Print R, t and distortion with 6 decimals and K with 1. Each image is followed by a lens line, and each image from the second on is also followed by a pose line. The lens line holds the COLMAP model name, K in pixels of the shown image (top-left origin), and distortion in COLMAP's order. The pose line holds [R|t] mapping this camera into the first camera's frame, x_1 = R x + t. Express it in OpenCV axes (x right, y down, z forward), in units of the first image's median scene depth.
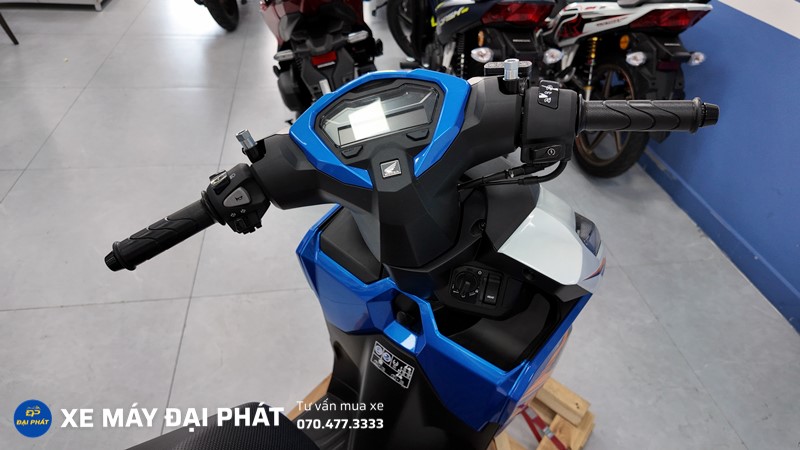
lens RADIAL K [[466.2, 0, 400.0], [0, 466.2, 225.0], [0, 0, 1]] dist [-0.001026, -0.000215]
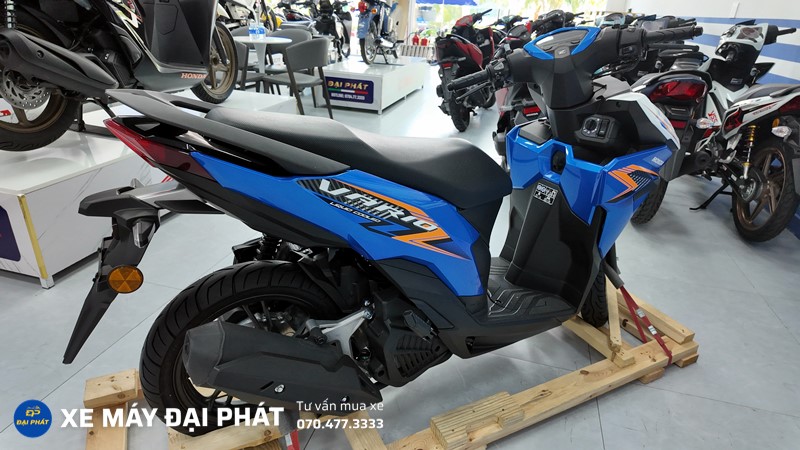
lens RADIAL K [[486.6, 0, 400.0], [0, 486.6, 225.0], [0, 0, 1]] dist [0.001802, 0.002122]
pose [[0.914640, 0.149514, -0.375604, 0.091261], [-0.264703, 0.923726, -0.276882, 0.505705], [0.305557, 0.352671, 0.884453, -0.387799]]
